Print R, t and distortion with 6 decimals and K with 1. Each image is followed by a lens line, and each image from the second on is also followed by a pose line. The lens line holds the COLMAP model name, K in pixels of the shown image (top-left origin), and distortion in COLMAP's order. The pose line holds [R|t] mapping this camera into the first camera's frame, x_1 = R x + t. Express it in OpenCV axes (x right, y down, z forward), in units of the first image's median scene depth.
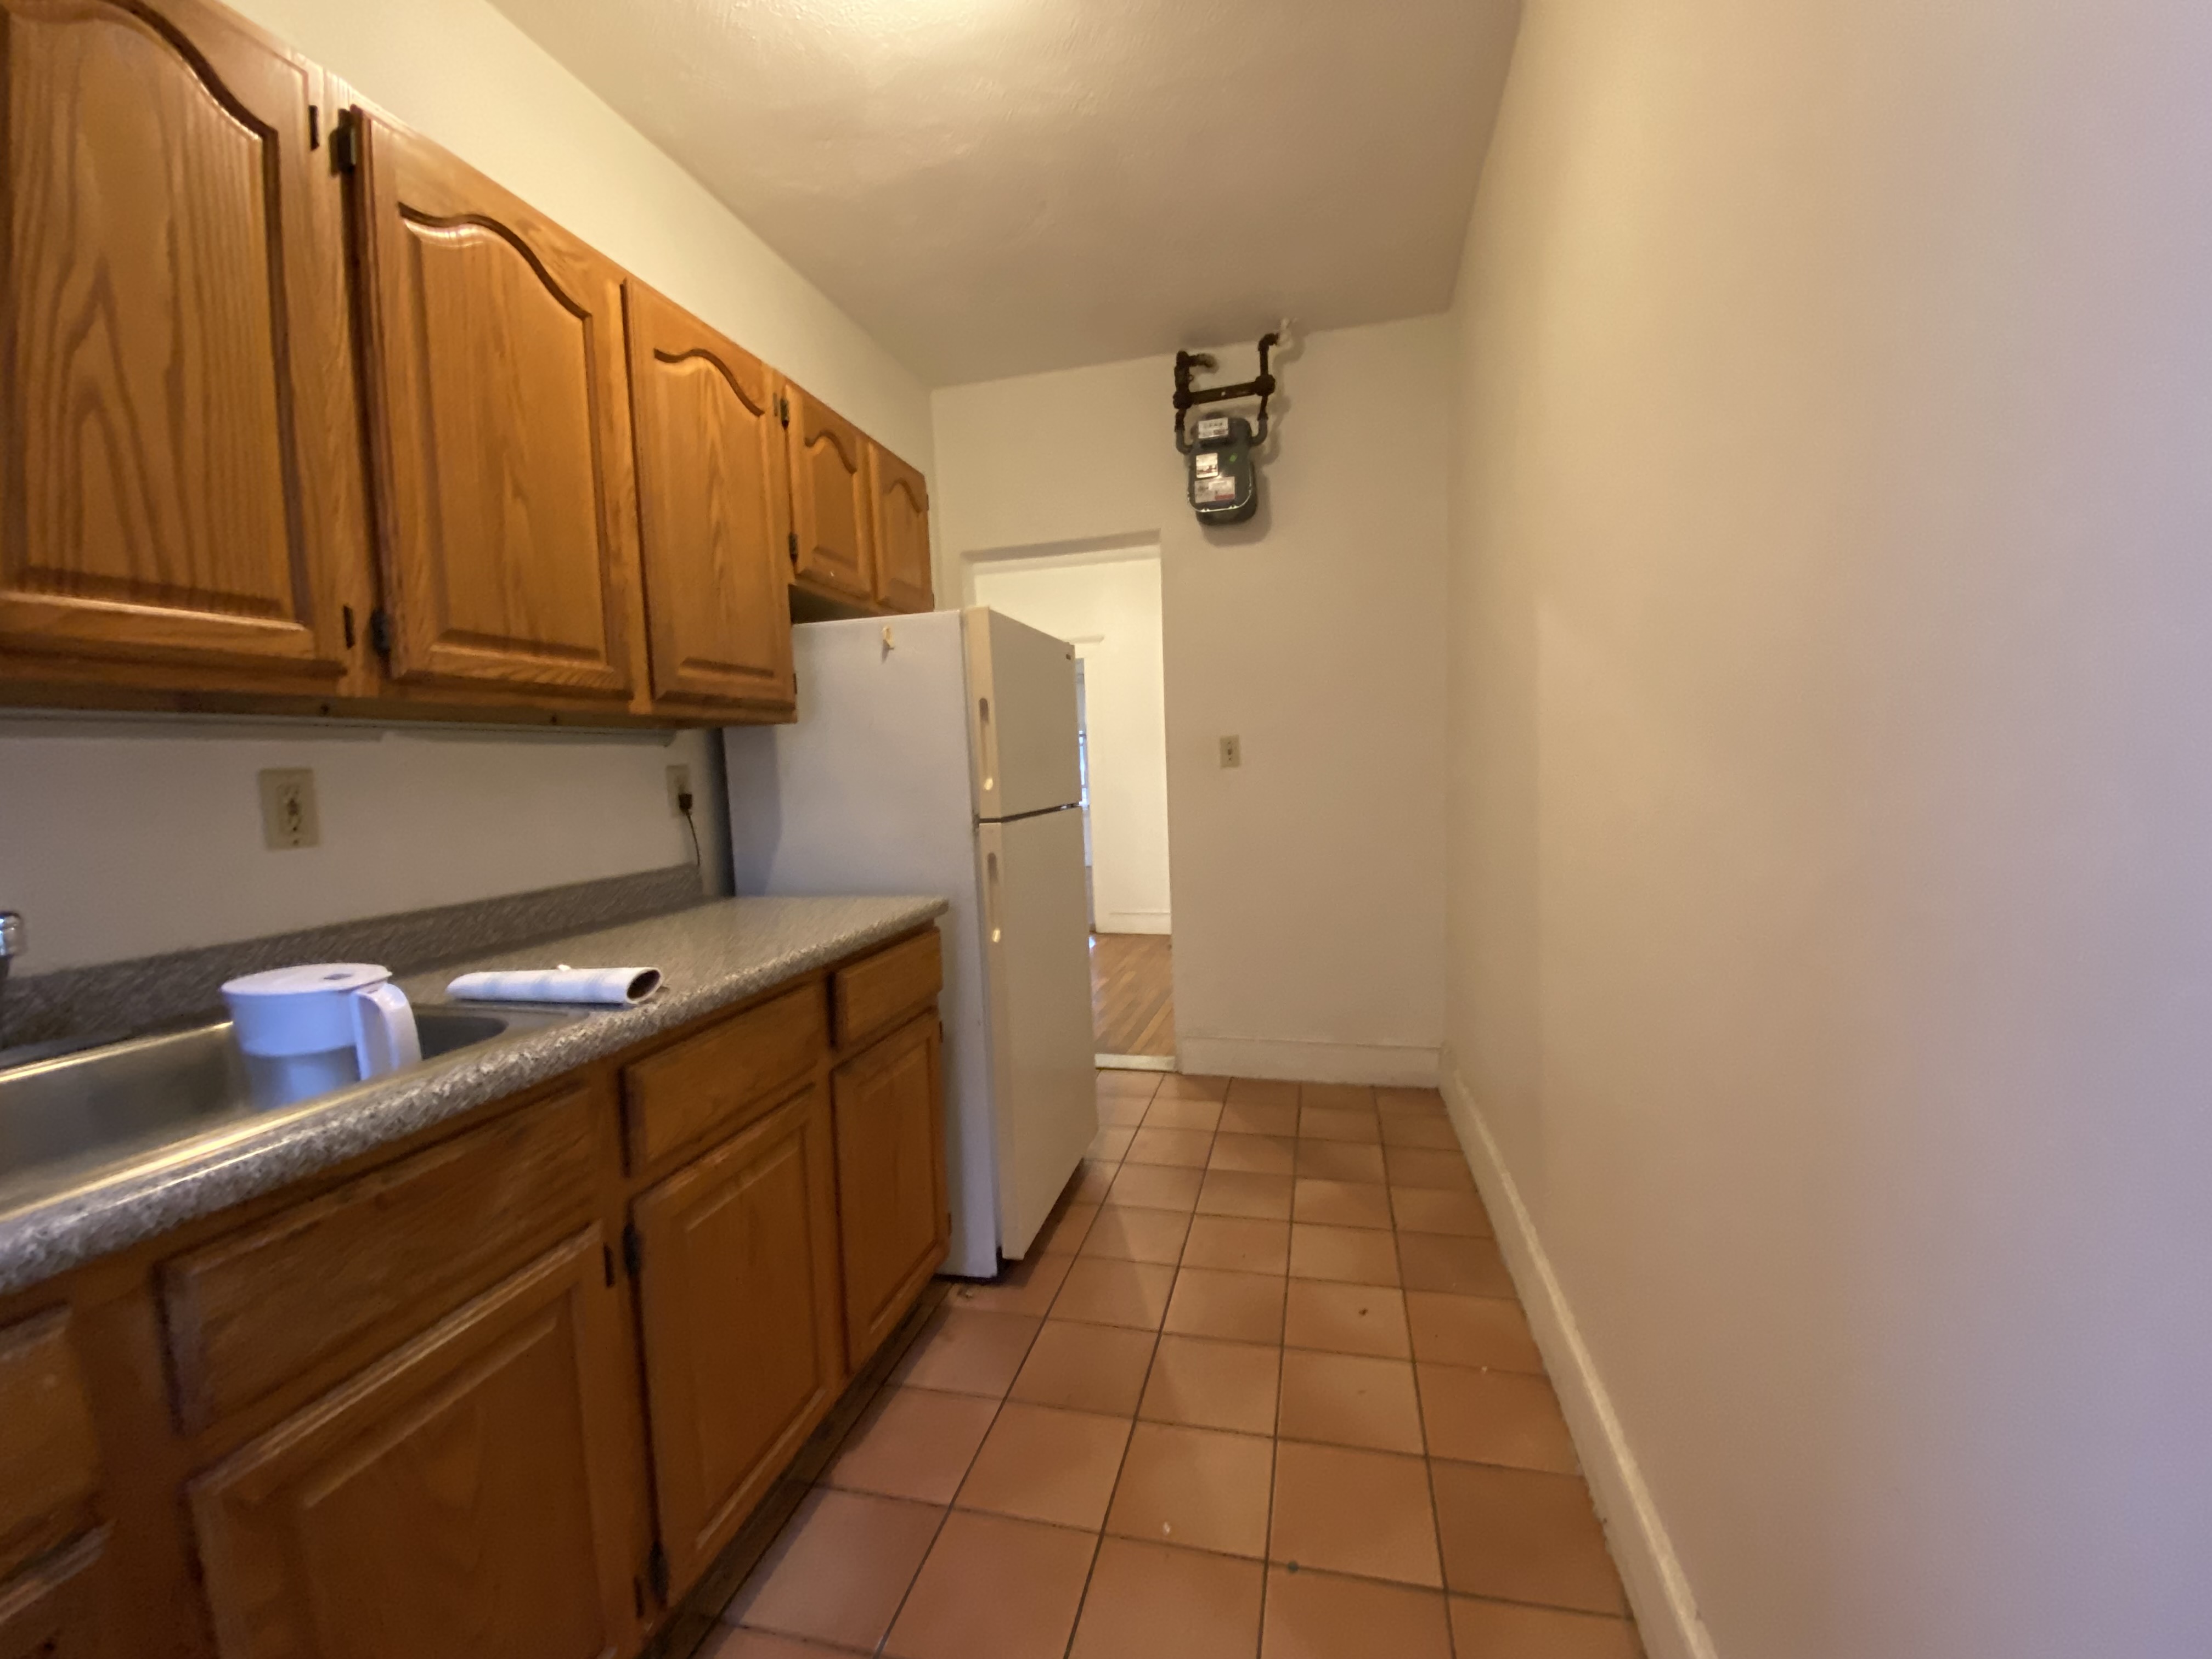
lens RADIAL K [[890.5, 0, 1108.7], [0, 890.5, 825.8], [0, 0, 1]] dist [0.000851, -0.013167]
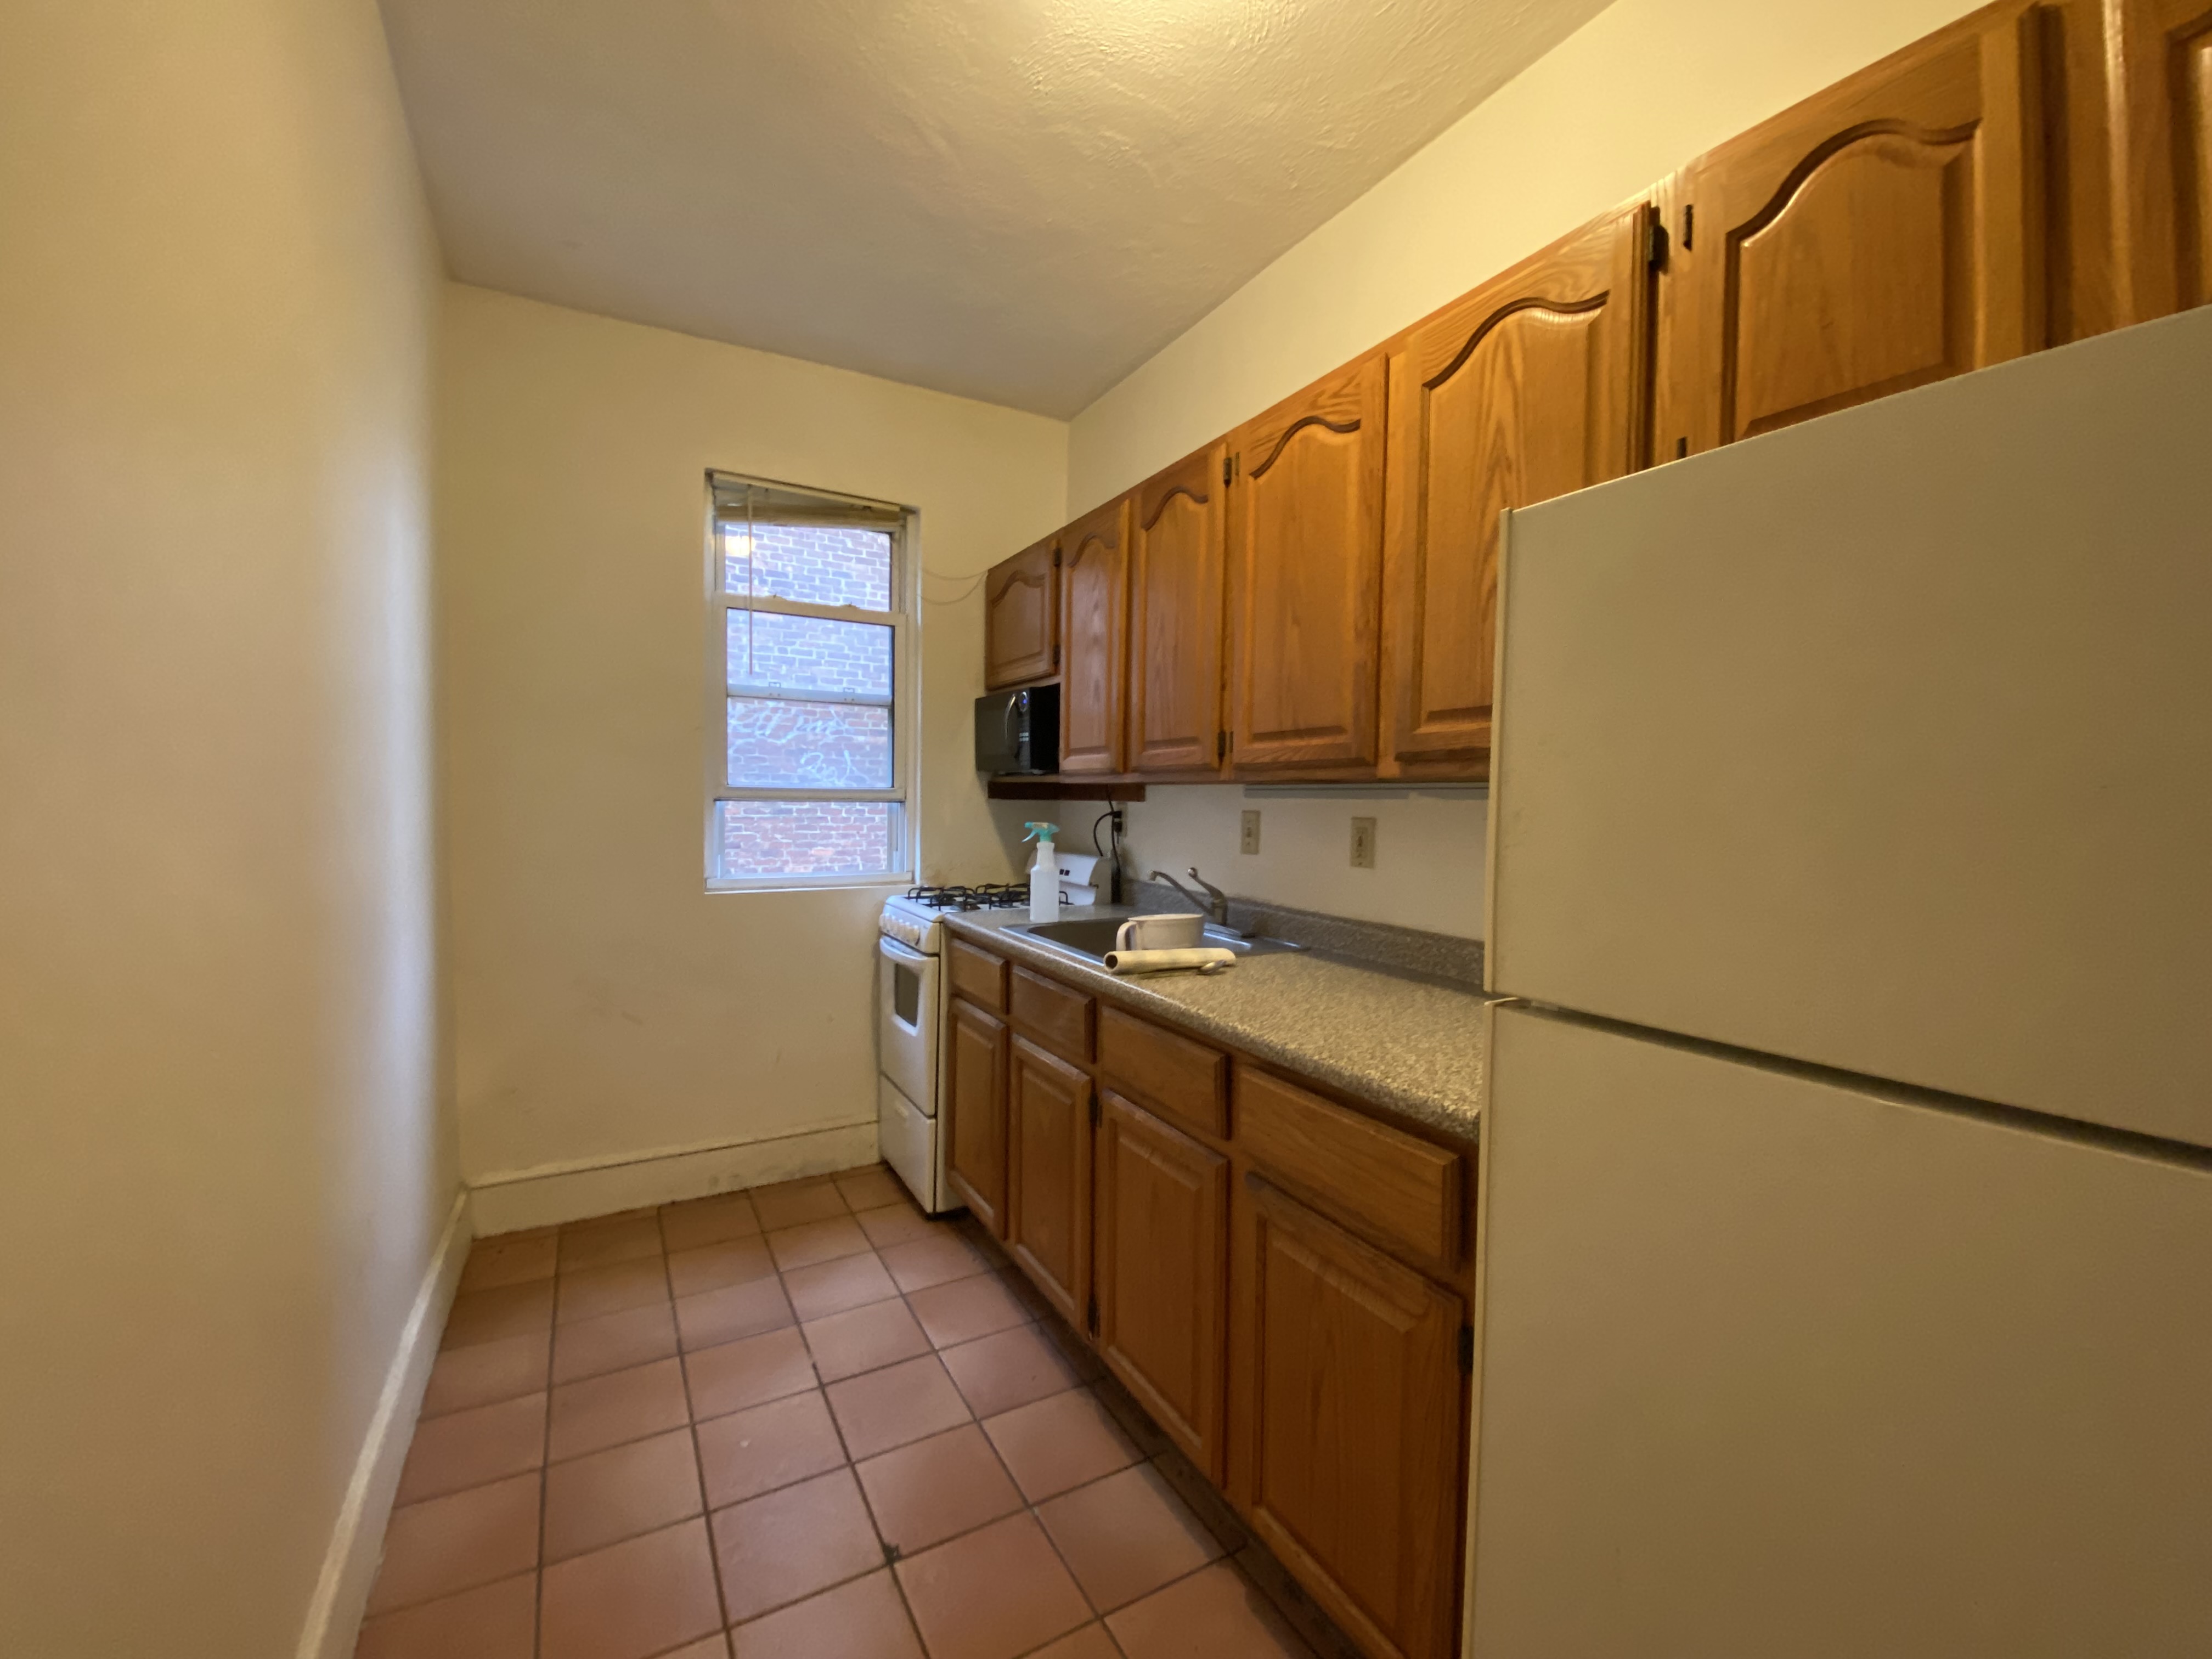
lens RADIAL K [[895.2, 0, 1132.7], [0, 895.2, 835.0], [0, 0, 1]] dist [0.021954, -0.013462]
pose [[-0.718602, 0.059076, -0.692908, 0.467263], [-0.032730, 0.992408, 0.118555, -0.204392], [0.694651, 0.107873, -0.711213, 1.810602]]
